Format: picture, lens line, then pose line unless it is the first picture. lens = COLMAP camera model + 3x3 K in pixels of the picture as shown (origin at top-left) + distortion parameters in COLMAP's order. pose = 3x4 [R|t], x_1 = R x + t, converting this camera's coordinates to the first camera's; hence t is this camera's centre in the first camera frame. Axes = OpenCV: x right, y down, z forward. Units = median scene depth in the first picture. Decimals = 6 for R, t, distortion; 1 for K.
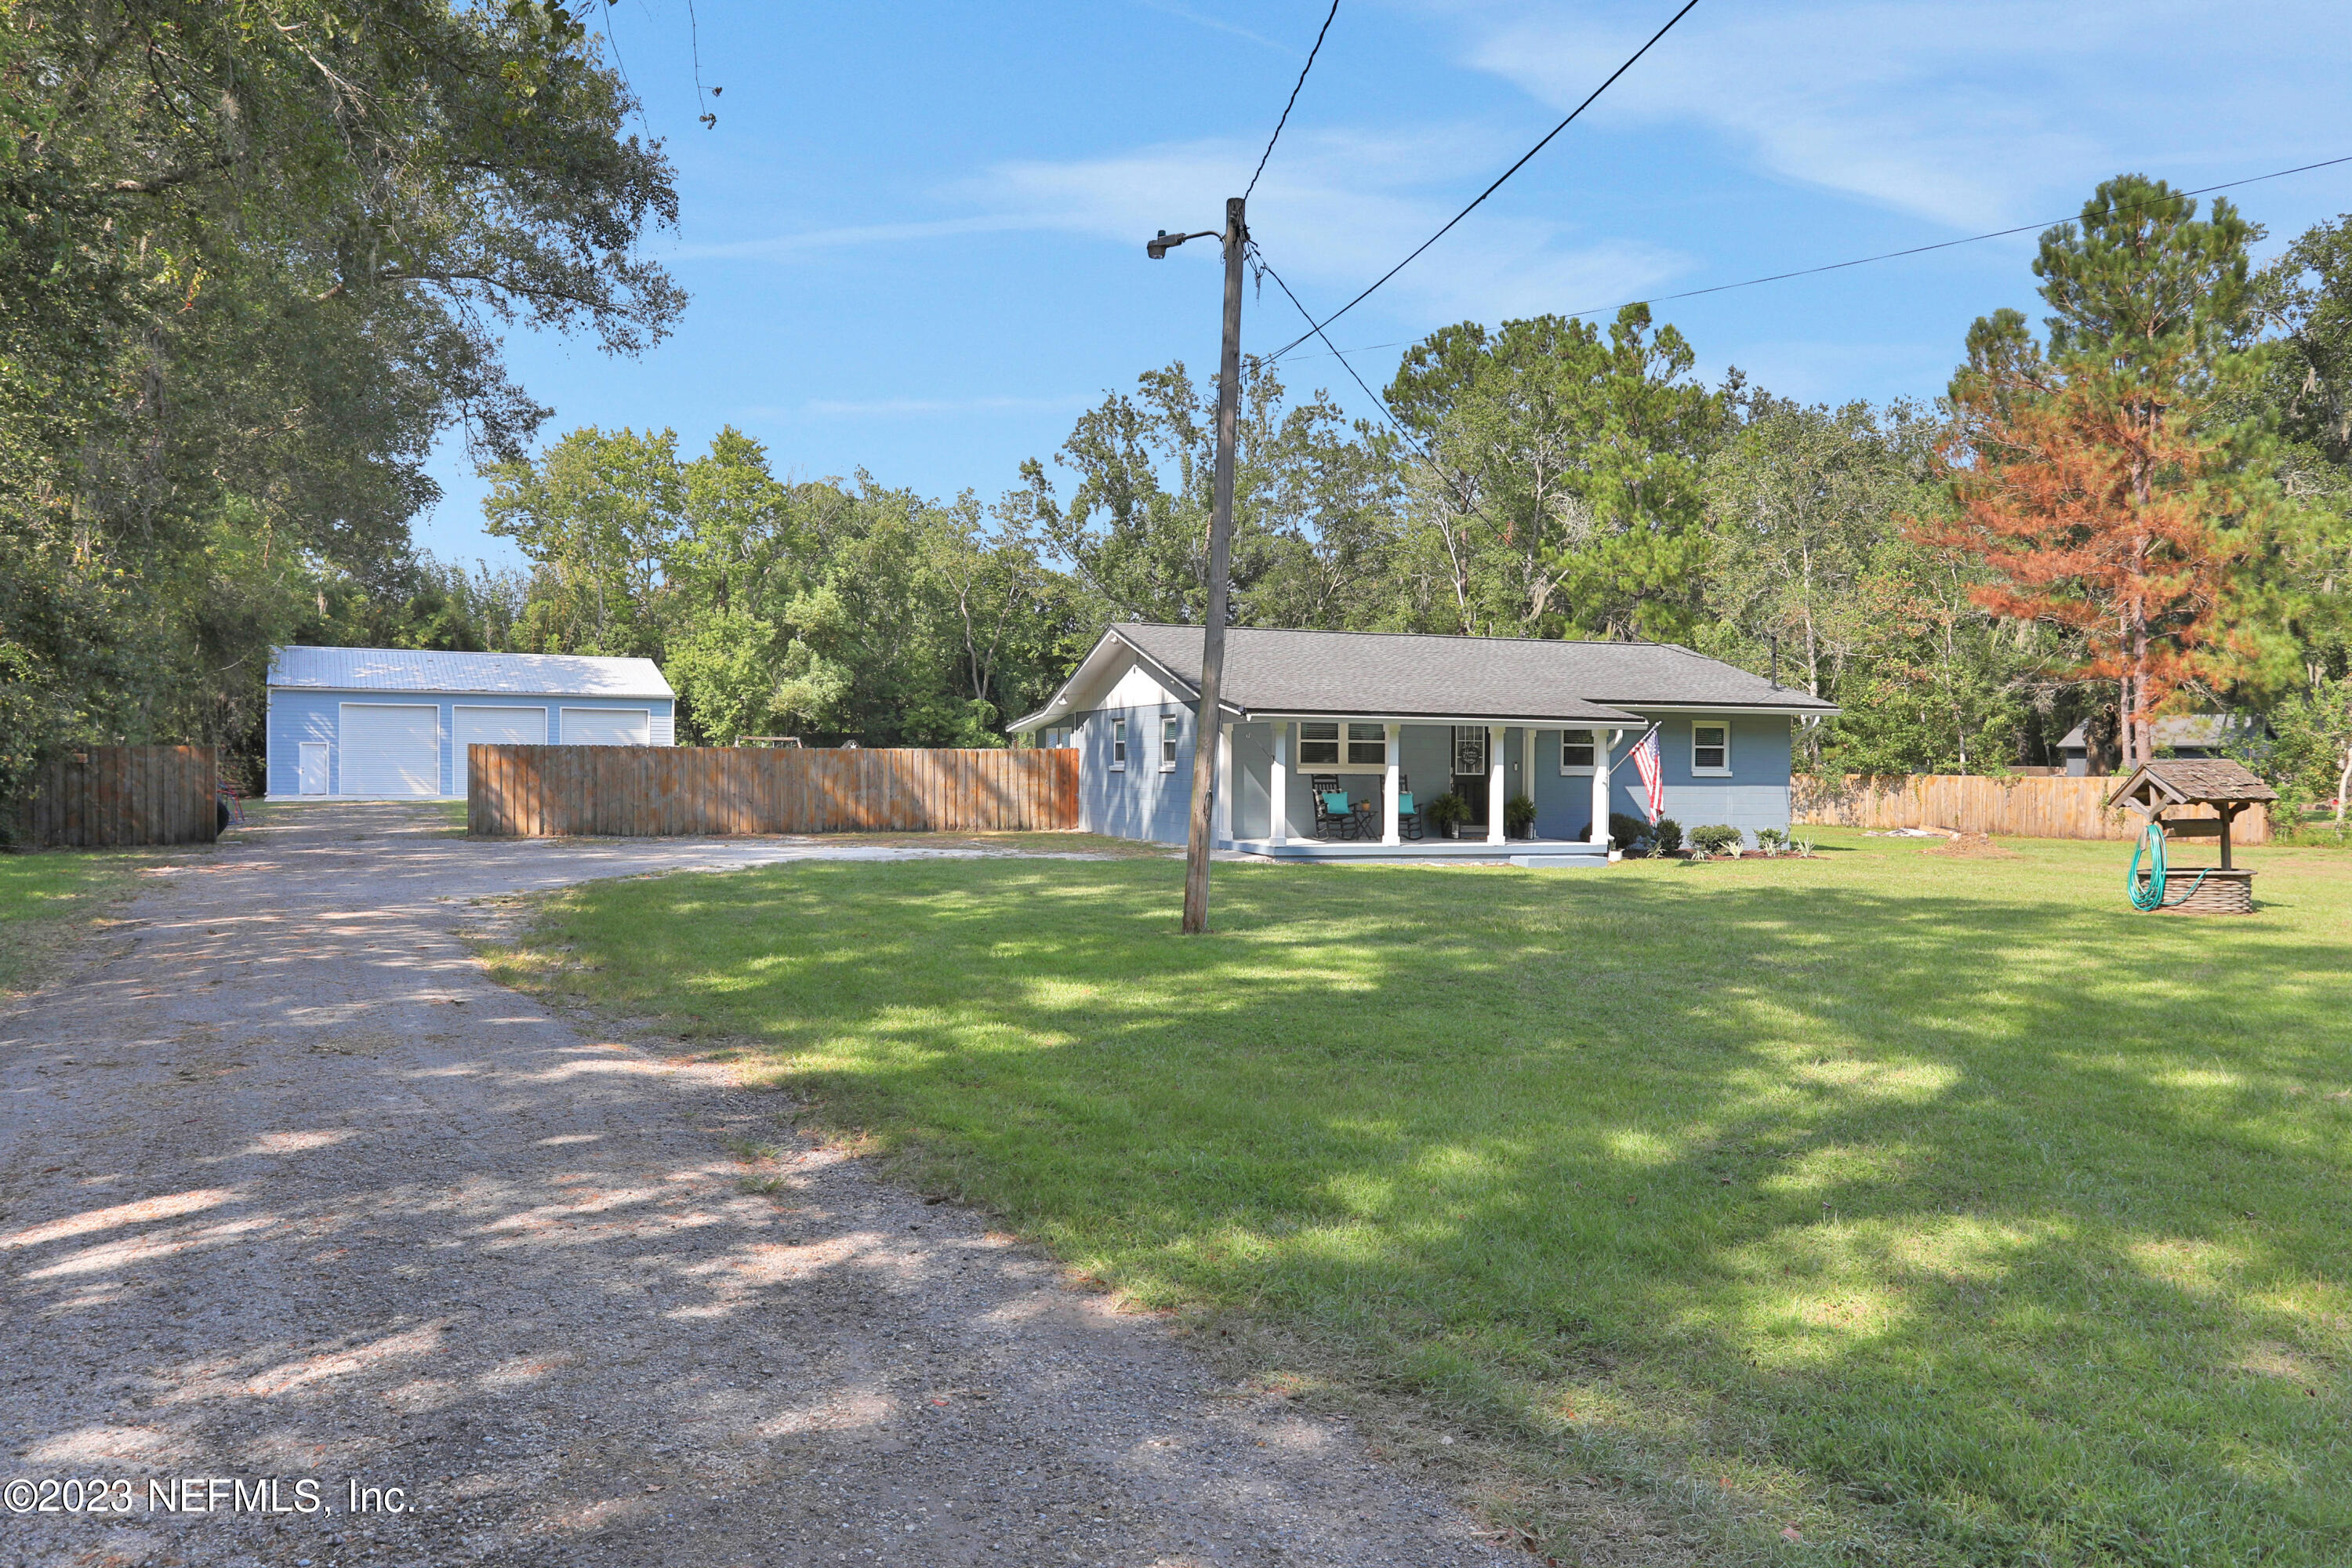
lens RADIAL K [[1648.2, 0, 1179.6], [0, 1648.2, 827.4], [0, 0, 1]] dist [-0.068559, 0.066731]
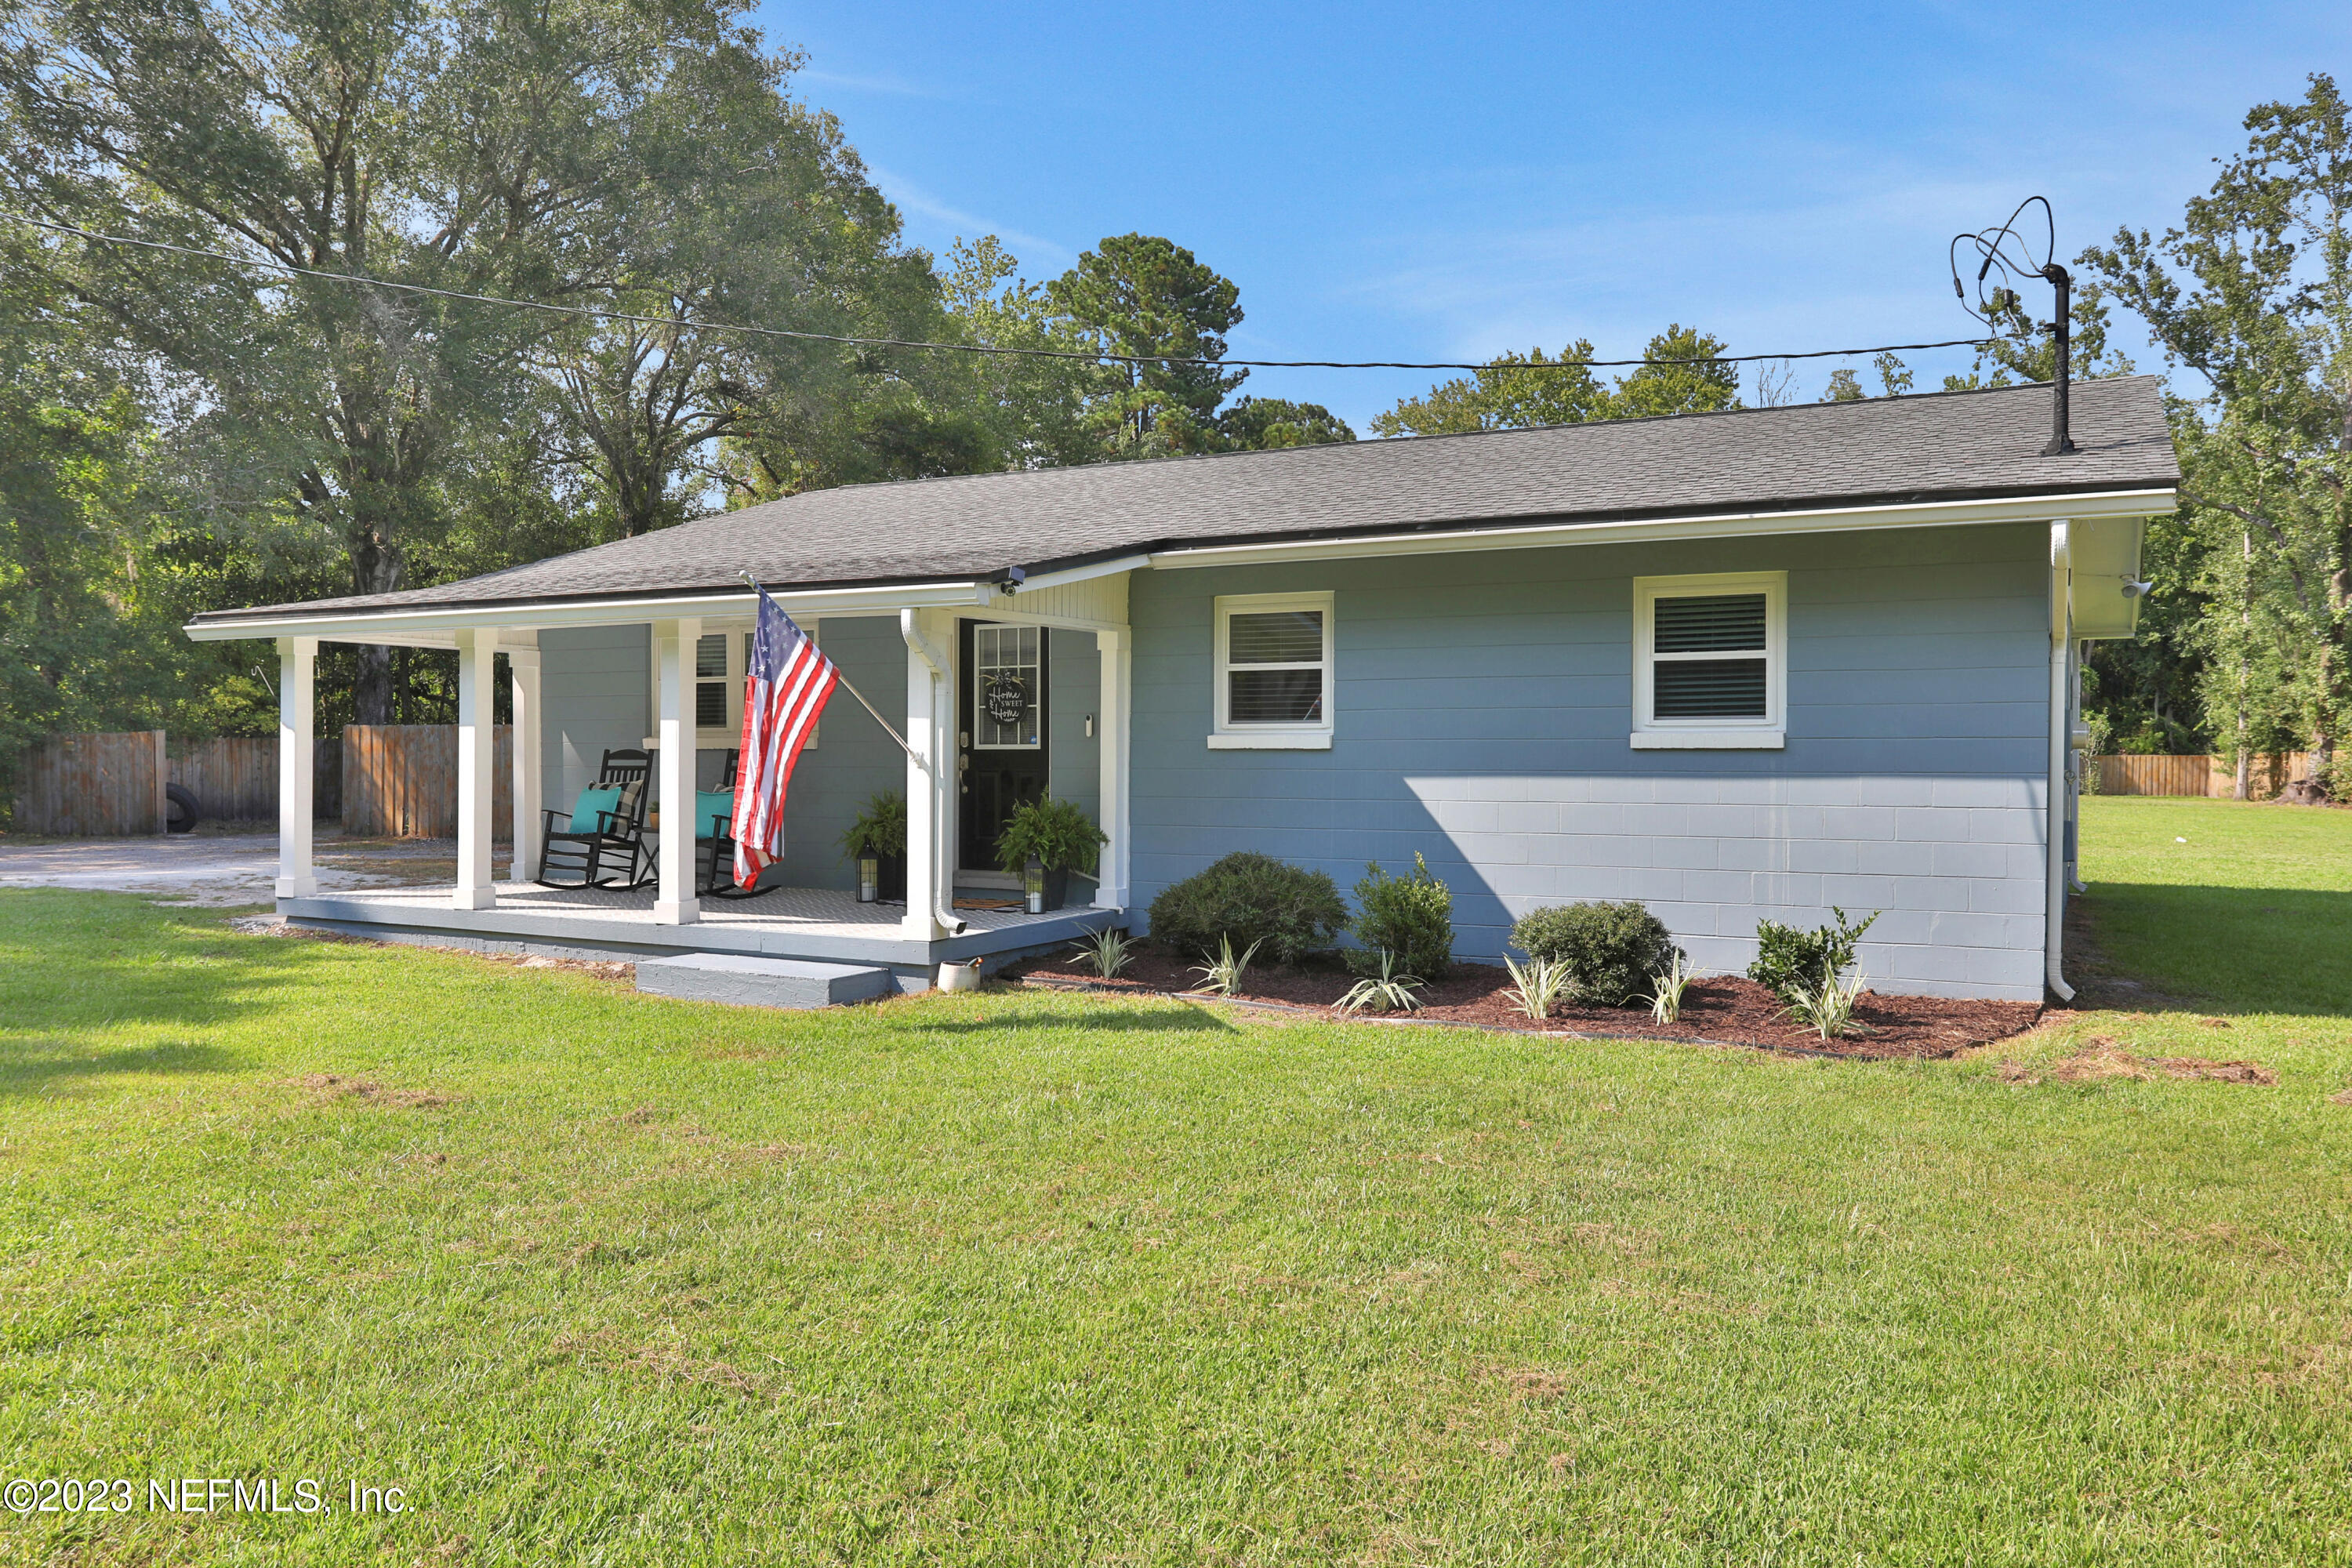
lens RADIAL K [[1779.8, 0, 1176.0], [0, 1779.8, 784.0], [0, 0, 1]] dist [-0.059559, 0.084453]
pose [[0.671197, 0.004349, -0.741267, 0.280359], [-0.024878, 0.999552, -0.016663, -0.008797], [0.740862, 0.029625, 0.671004, 0.381237]]
